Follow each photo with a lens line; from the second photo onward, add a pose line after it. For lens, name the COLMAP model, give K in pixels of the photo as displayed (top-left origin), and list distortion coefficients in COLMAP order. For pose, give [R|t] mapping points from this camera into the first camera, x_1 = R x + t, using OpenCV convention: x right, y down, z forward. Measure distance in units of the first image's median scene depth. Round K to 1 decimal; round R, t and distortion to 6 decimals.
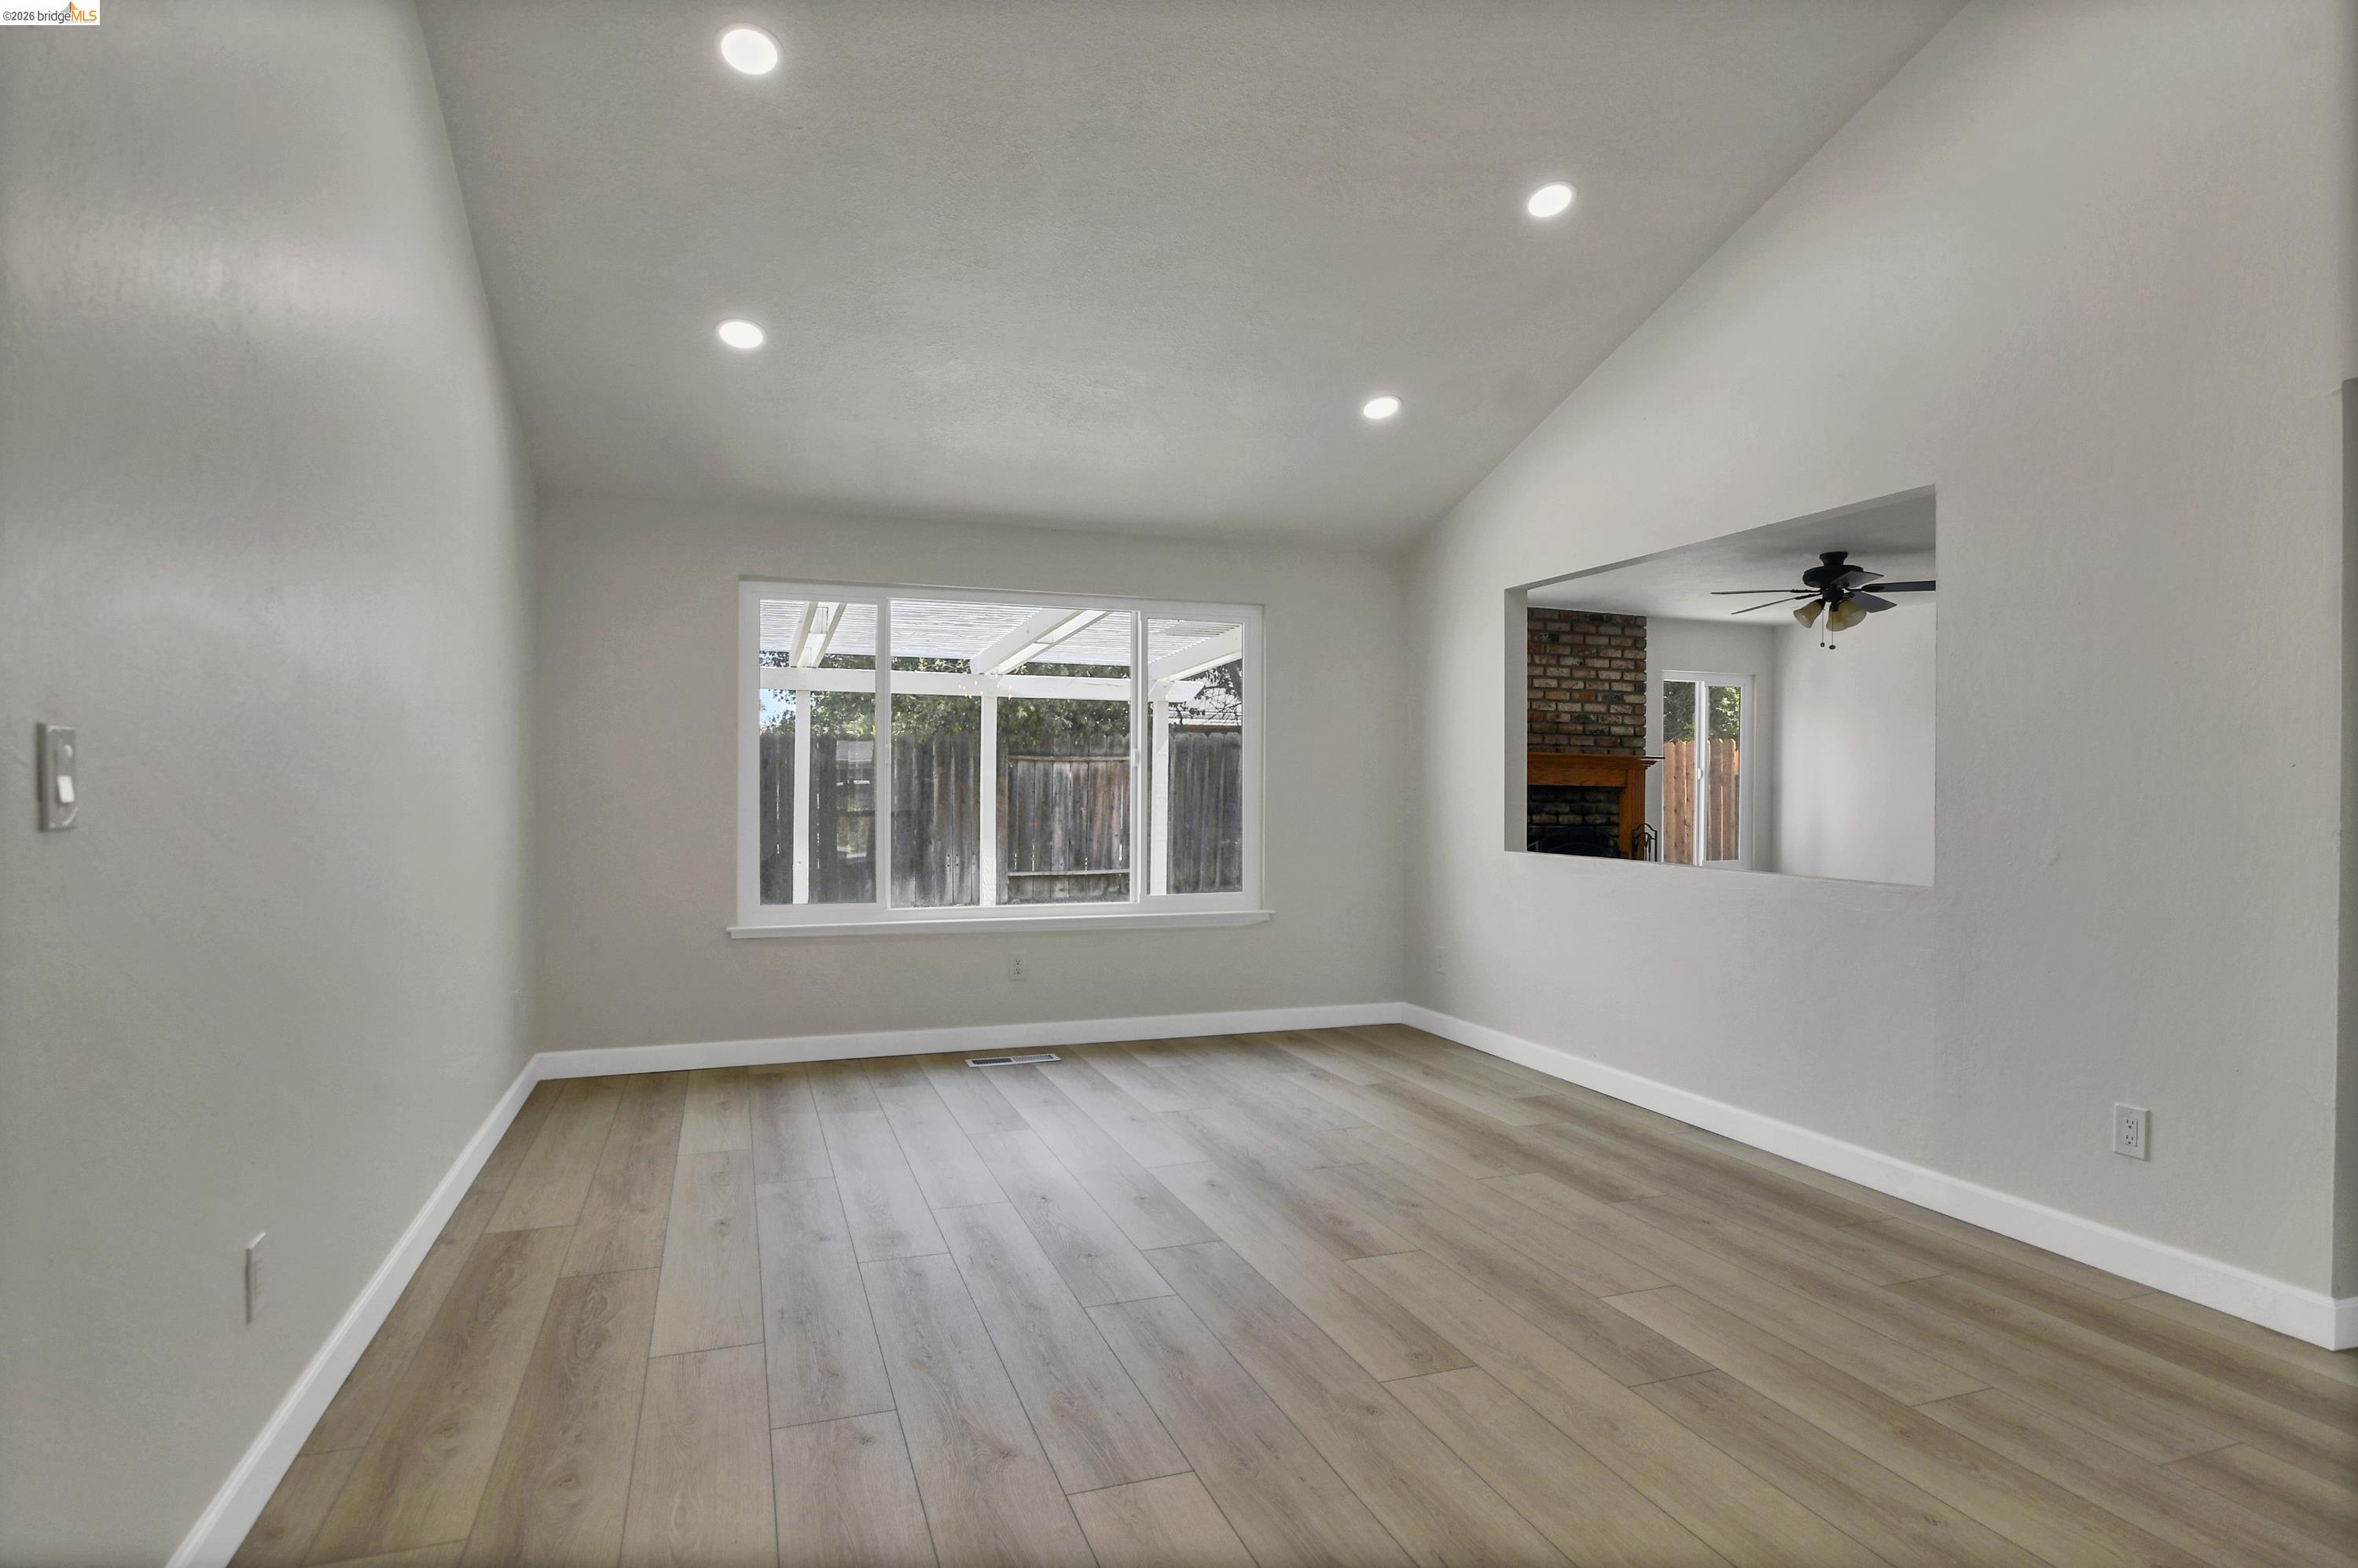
lens RADIAL K [[1269.7, 0, 1199.7], [0, 1269.7, 802.2], [0, 0, 1]] dist [-0.026280, 0.000335]
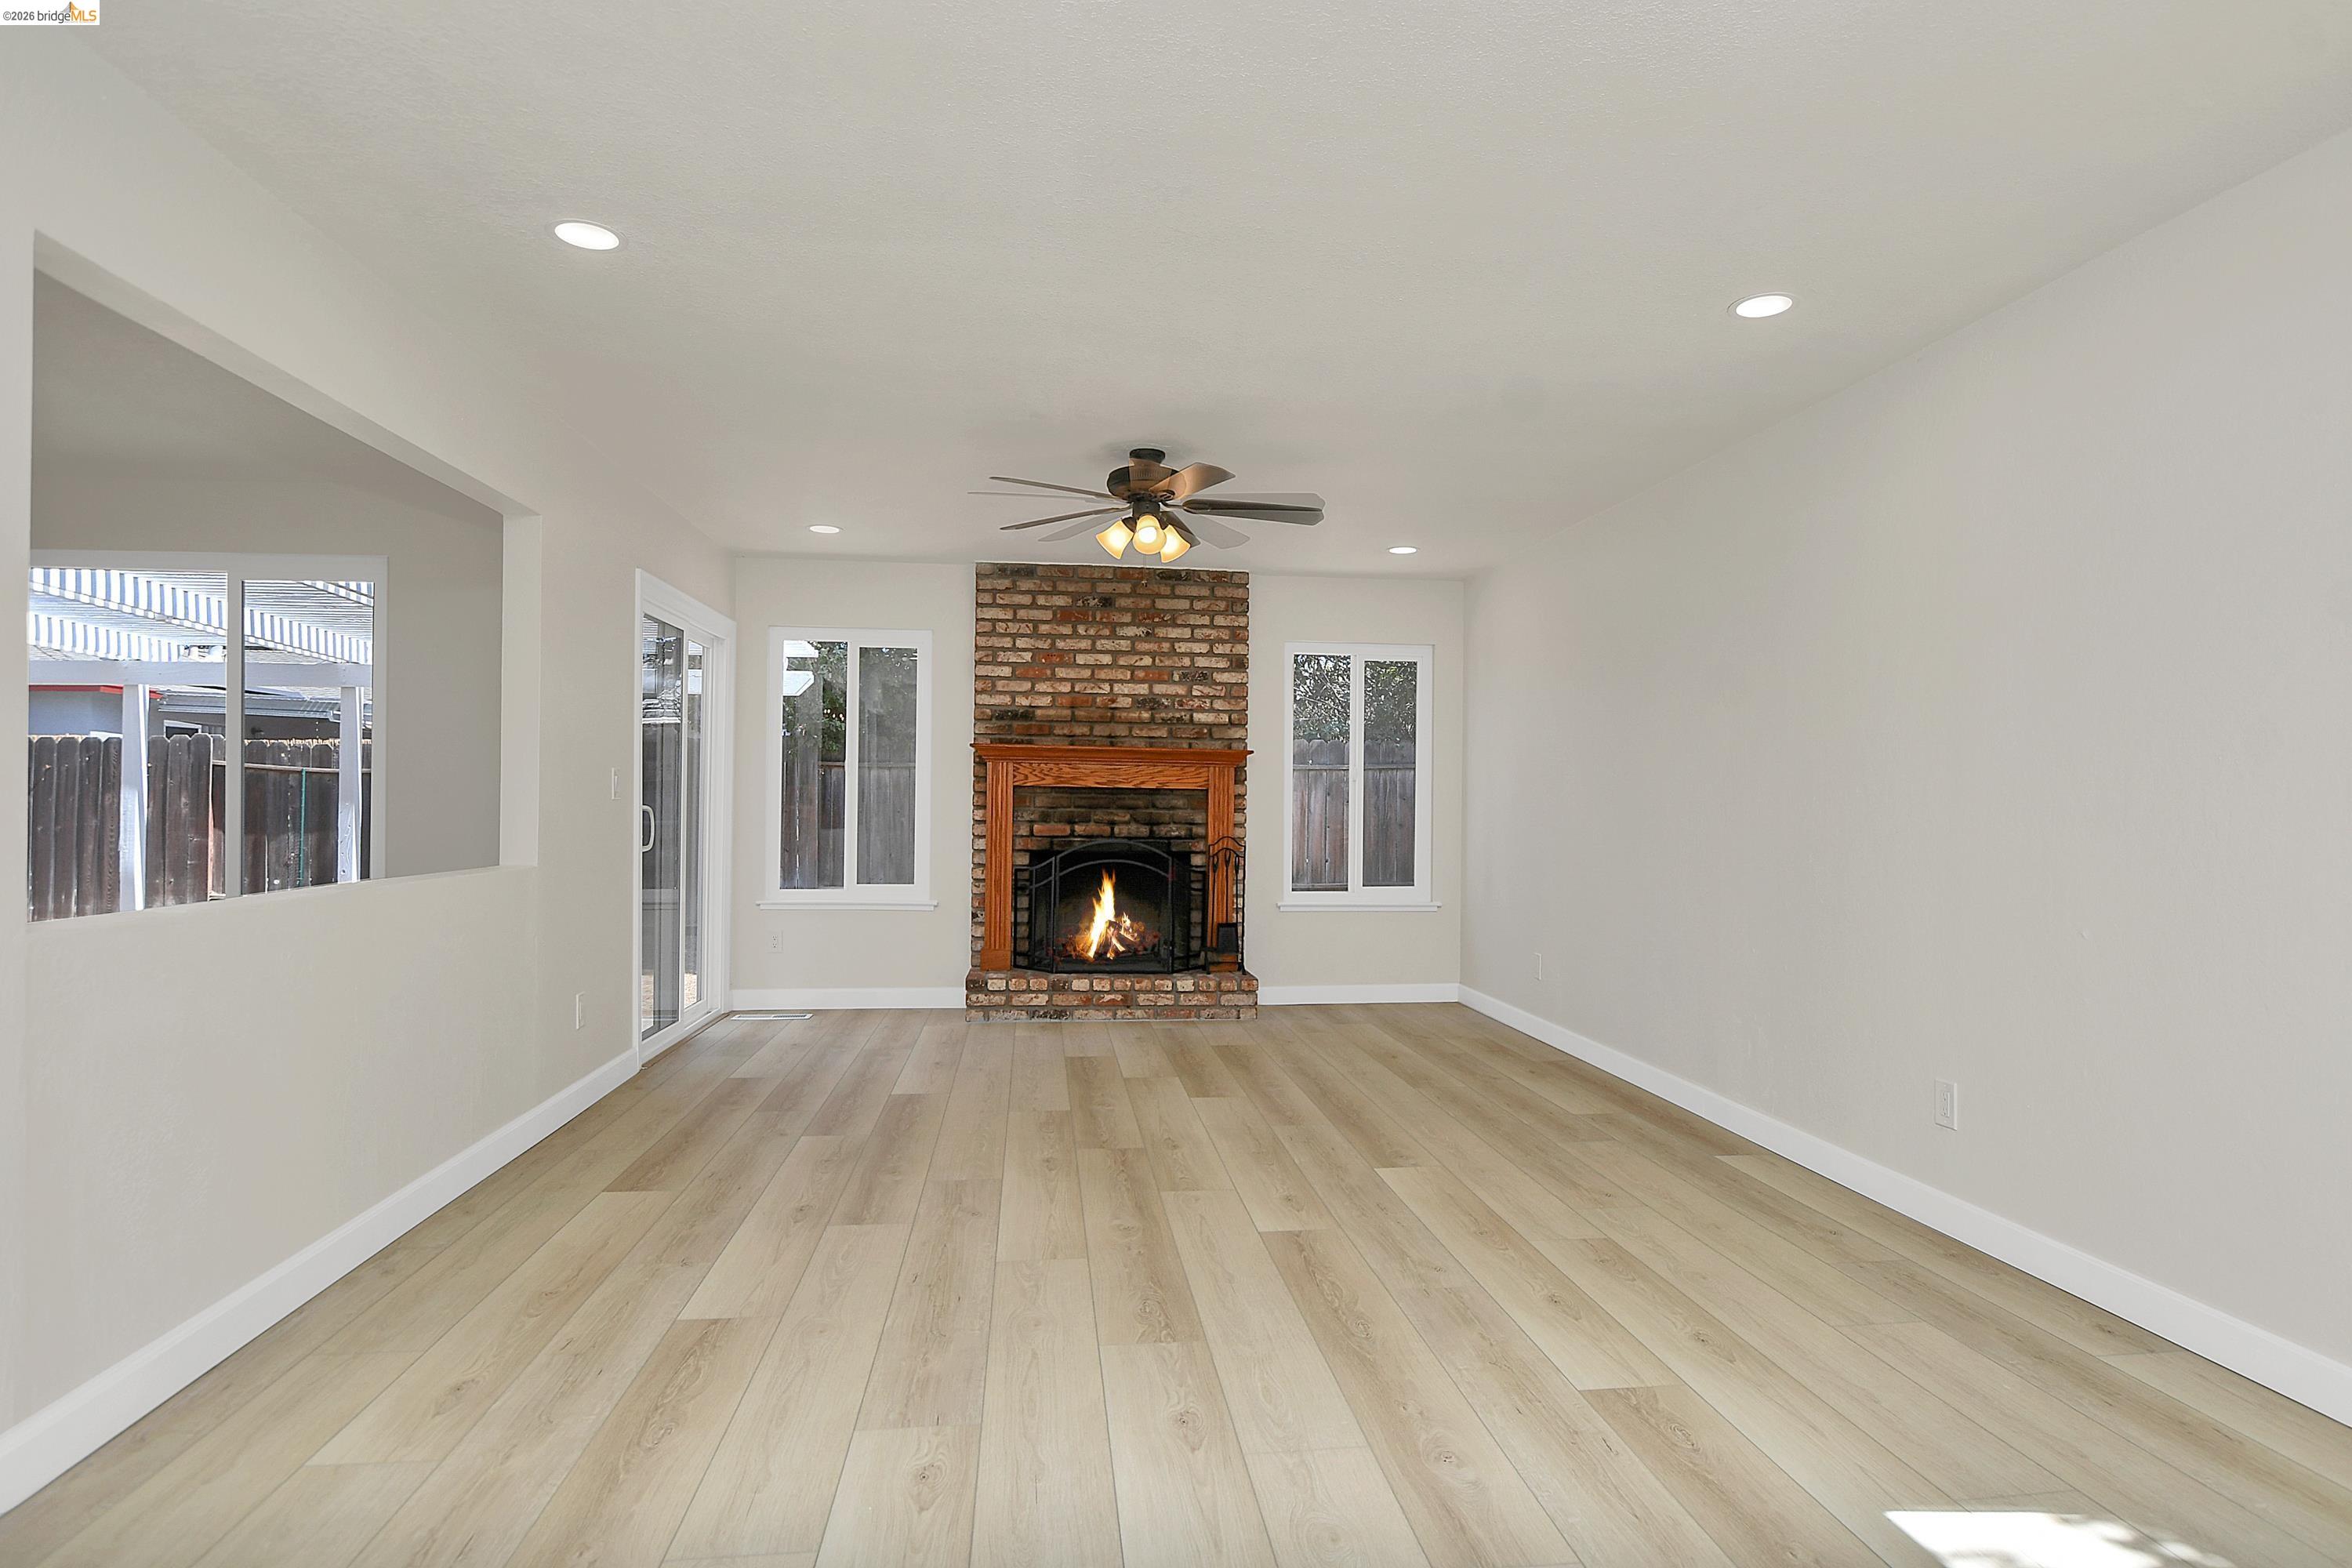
lens RADIAL K [[1282.9, 0, 1199.6], [0, 1282.9, 803.9], [0, 0, 1]] dist [-0.017875, 0.001152]
pose [[0.974266, 0.001828, -0.225395, 0.517412], [-0.004224, 0.999940, -0.010147, 0.004971], [0.225363, 0.010838, 0.974215, 0.228709]]
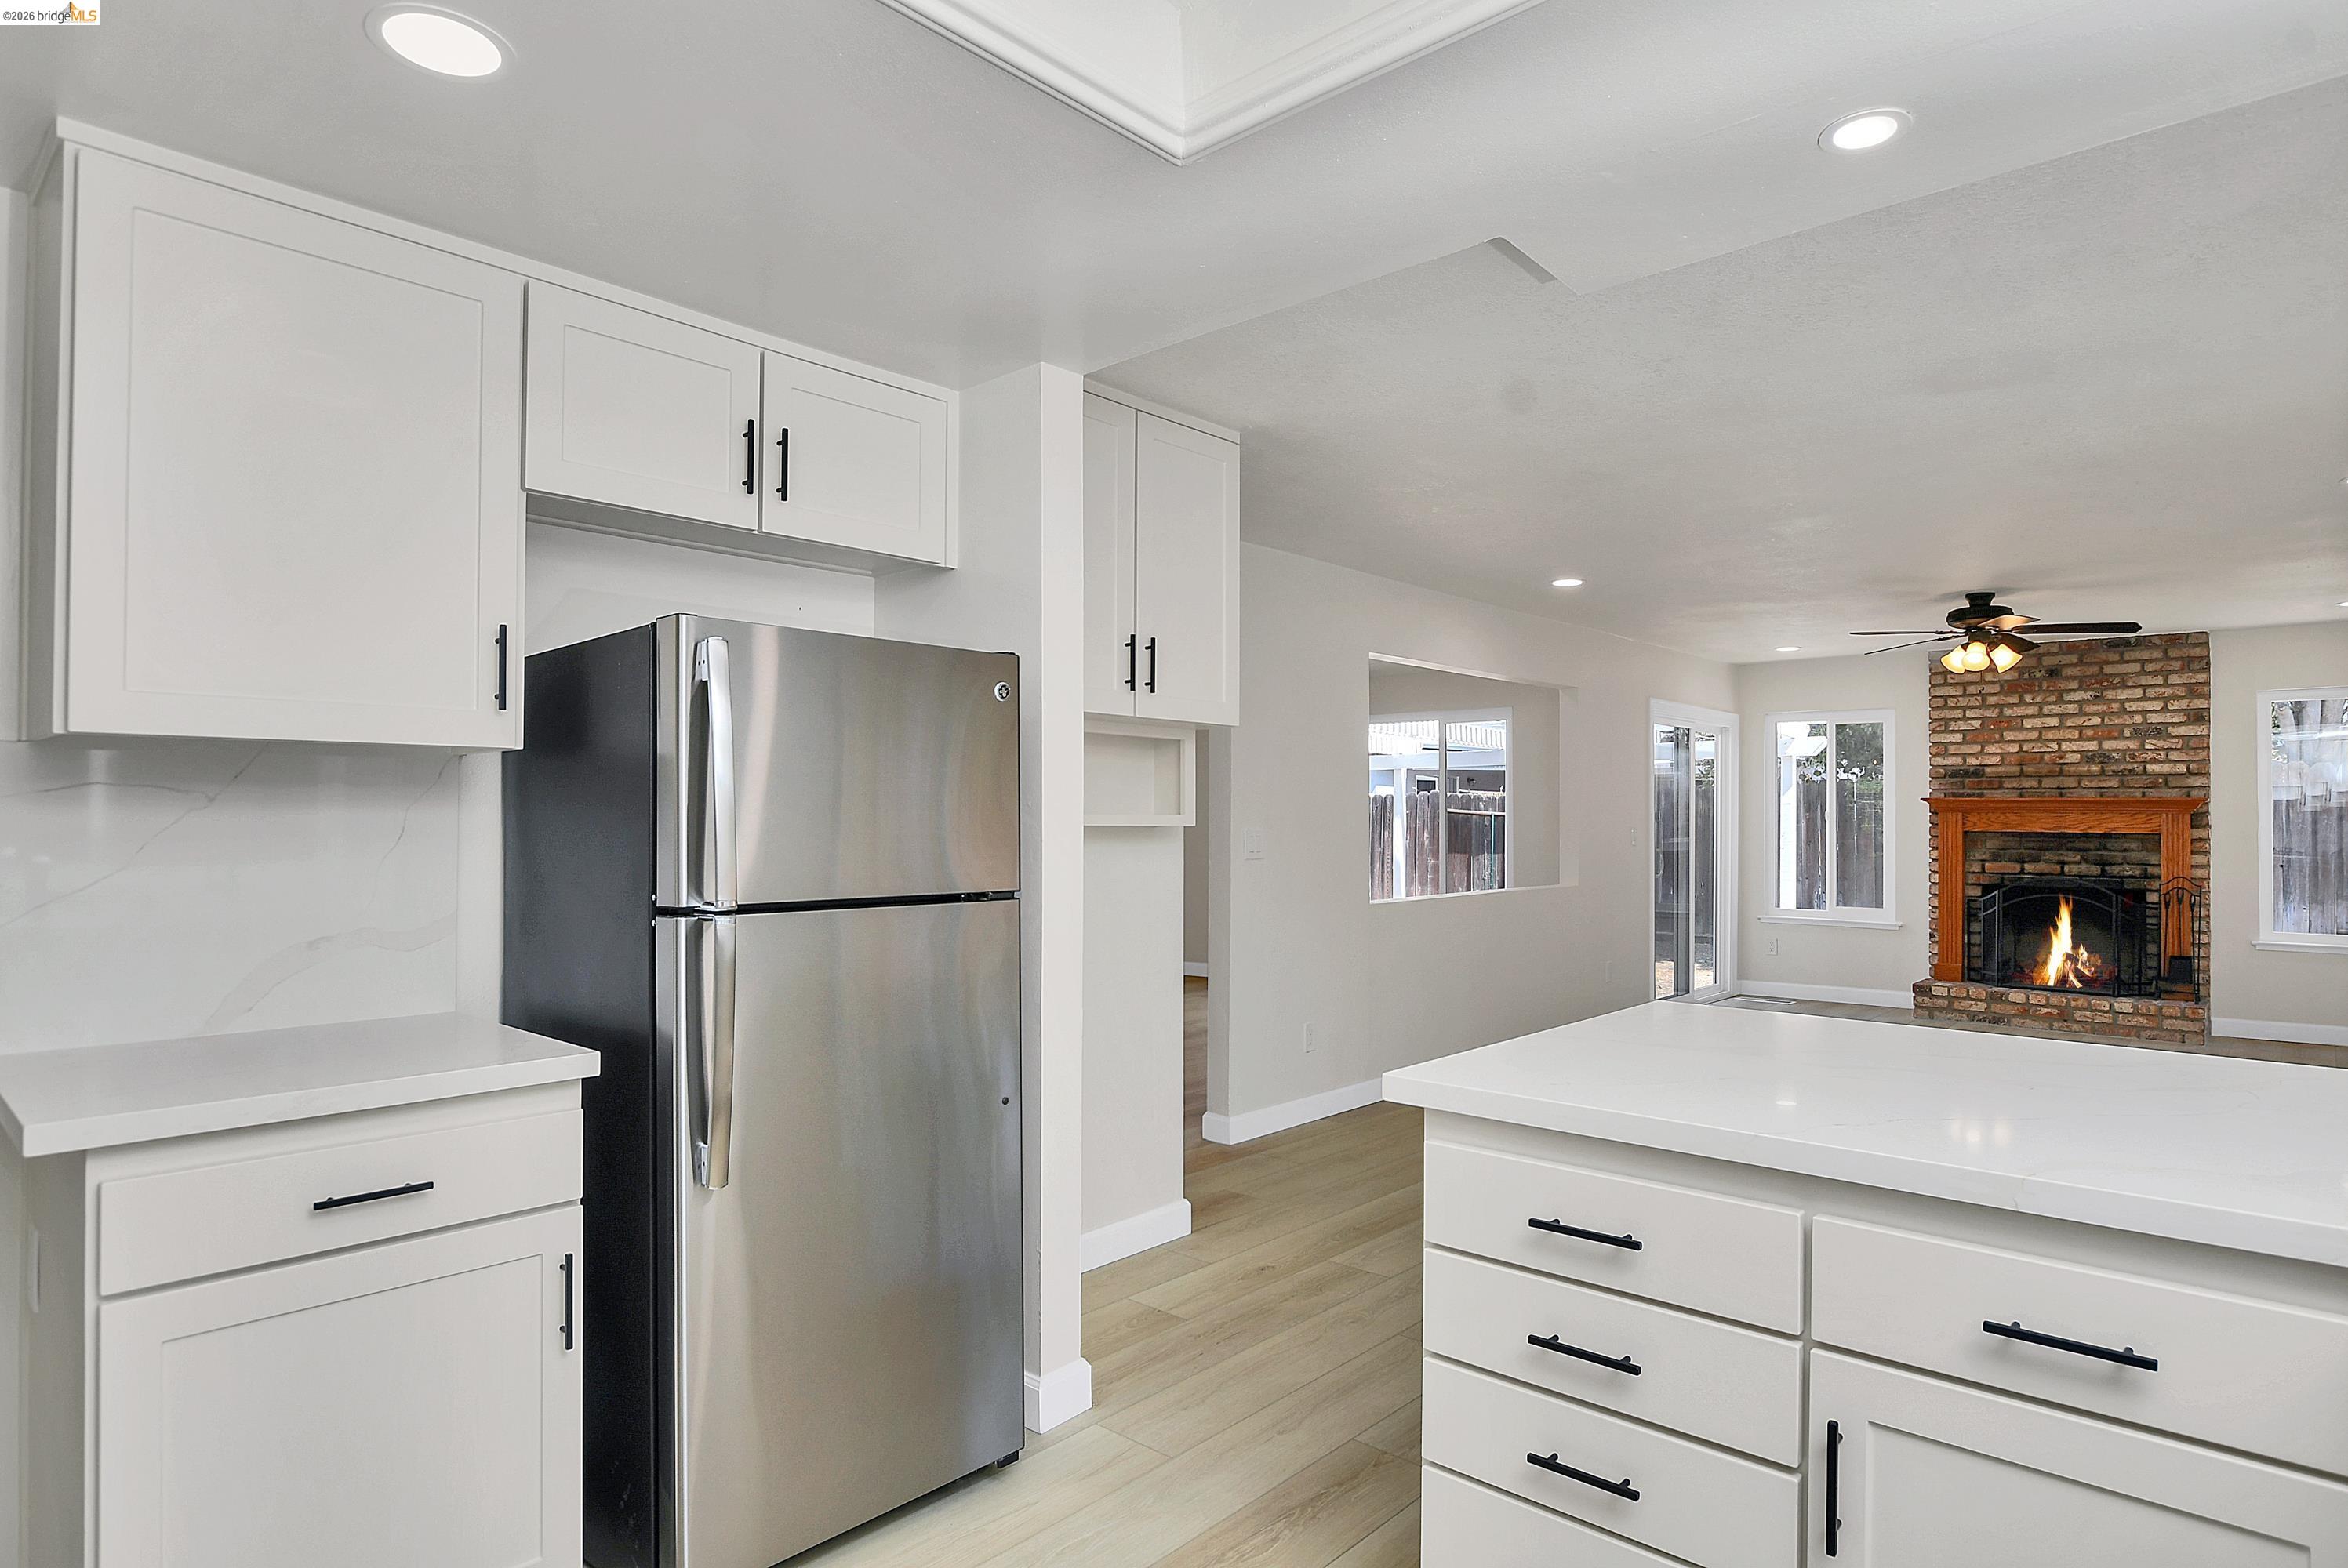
lens RADIAL K [[1280.6, 0, 1197.6], [0, 1280.6, 803.8], [0, 0, 1]] dist [-0.017875, 0.001152]
pose [[0.468203, -0.017163, -0.883454, 0.804050], [-0.005120, 0.999742, -0.022136, -0.010160], [0.883606, 0.014887, 0.467994, 0.014321]]
